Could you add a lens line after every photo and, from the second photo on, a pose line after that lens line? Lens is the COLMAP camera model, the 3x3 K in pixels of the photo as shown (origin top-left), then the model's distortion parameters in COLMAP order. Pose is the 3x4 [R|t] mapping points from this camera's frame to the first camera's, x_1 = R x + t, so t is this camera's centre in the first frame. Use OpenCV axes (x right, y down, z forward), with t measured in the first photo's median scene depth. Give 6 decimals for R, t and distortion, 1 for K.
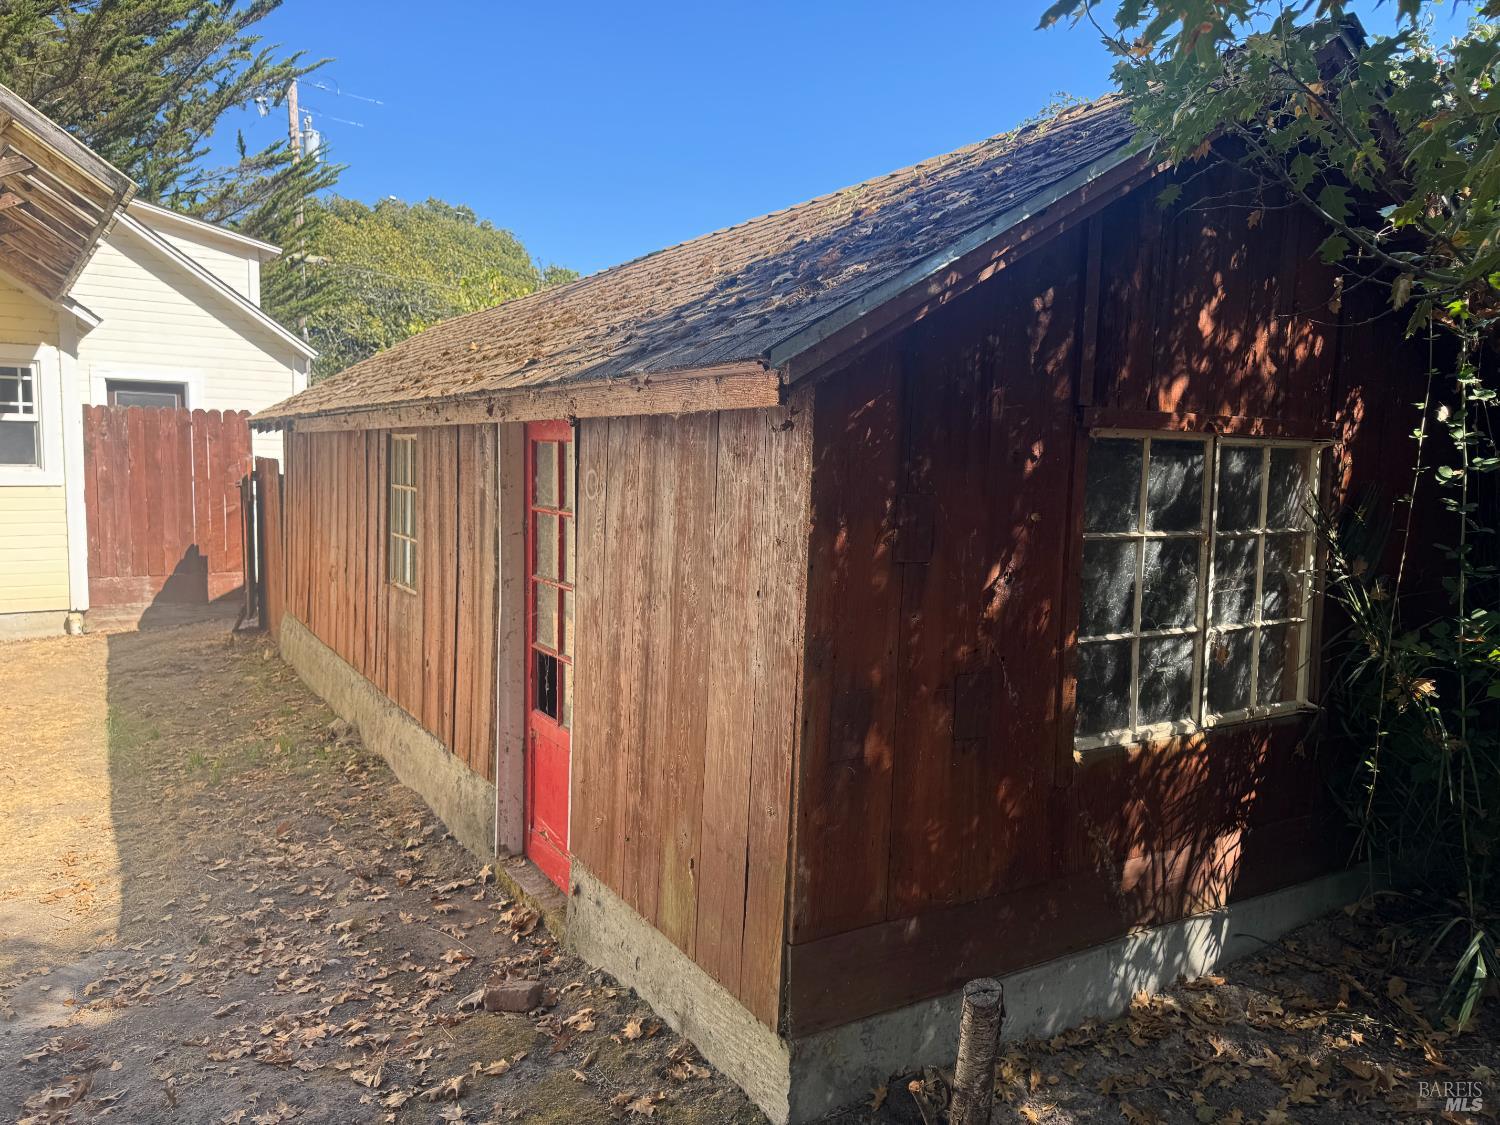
lens RADIAL K [[1046.2, 0, 750.0], [0, 1046.2, 562.5], [0, 0, 1]] dist [-0.030899, 0.007326]
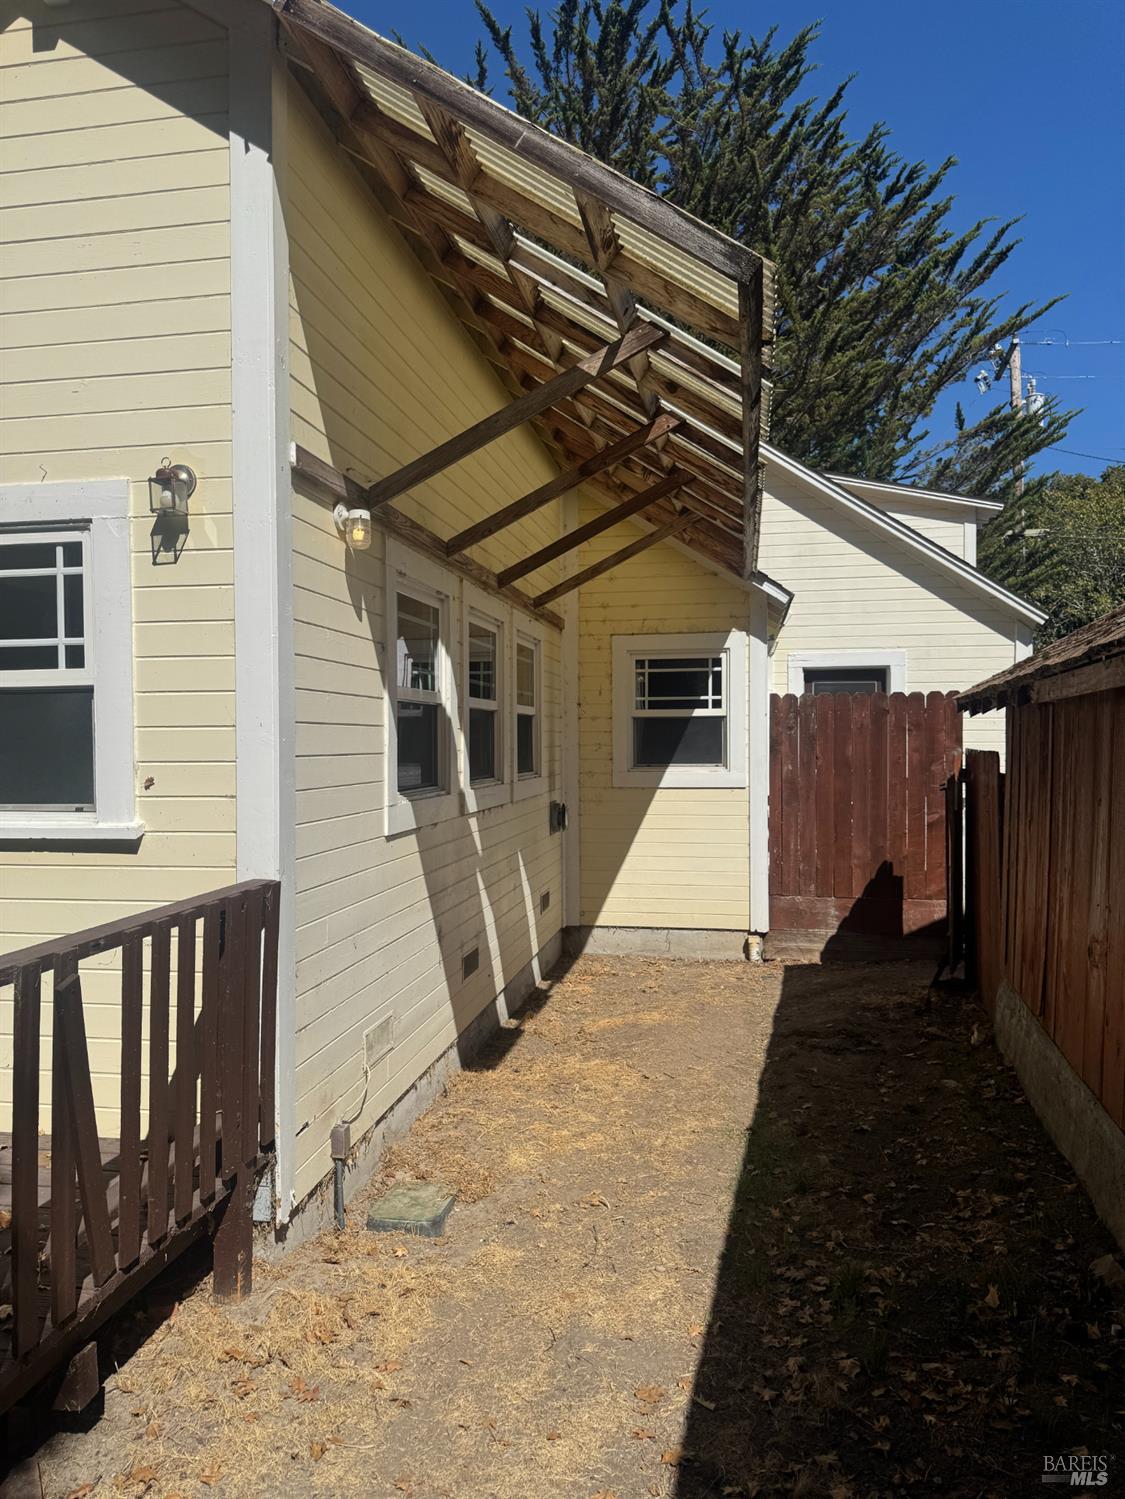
lens RADIAL K [[1066.4, 0, 562.7], [0, 1066.4, 773.7], [0, 0, 1]] dist [0.084516, -0.114602]
pose [[0.695474, -0.009259, -0.718491, -0.118222], [-0.047899, 0.997095, -0.059214, -0.024294], [0.716953, 0.075597, 0.693011, 0.249621]]
